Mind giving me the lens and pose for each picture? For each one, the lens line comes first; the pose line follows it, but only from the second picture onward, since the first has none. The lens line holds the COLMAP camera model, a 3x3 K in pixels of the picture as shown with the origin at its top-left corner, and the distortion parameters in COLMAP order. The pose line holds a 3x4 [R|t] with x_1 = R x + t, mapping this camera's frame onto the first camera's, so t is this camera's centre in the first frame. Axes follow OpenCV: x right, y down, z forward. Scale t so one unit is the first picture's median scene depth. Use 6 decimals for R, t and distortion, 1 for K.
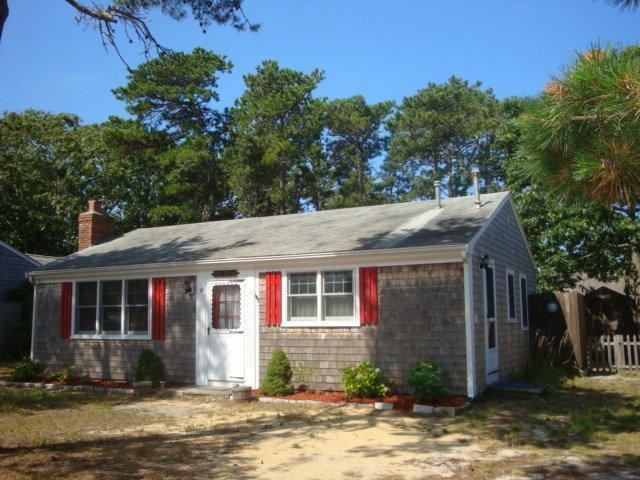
lens RADIAL K [[636.2, 0, 335.2], [0, 636.2, 239.3], [0, 0, 1]] dist [-0.134922, 0.192120]
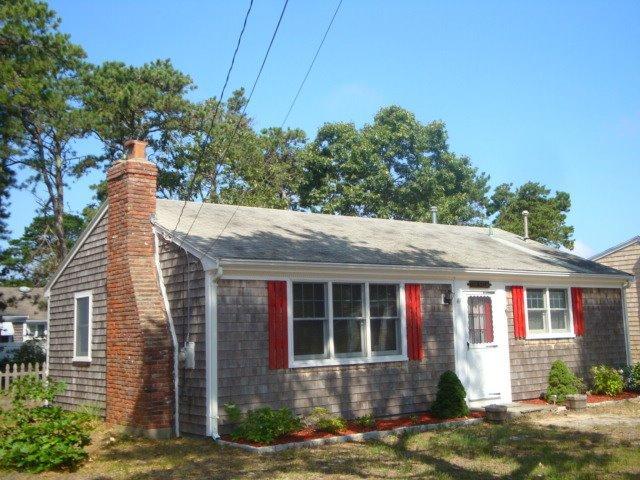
lens RADIAL K [[746.8, 0, 320.0], [0, 746.8, 240.0], [0, 0, 1]] dist [0.002411, 0.004535]
pose [[0.453735, 0.107380, 0.884644, -1.221961], [-0.091528, 0.993079, -0.073597, 0.088724], [-0.886424, -0.047576, 0.460423, 0.677068]]
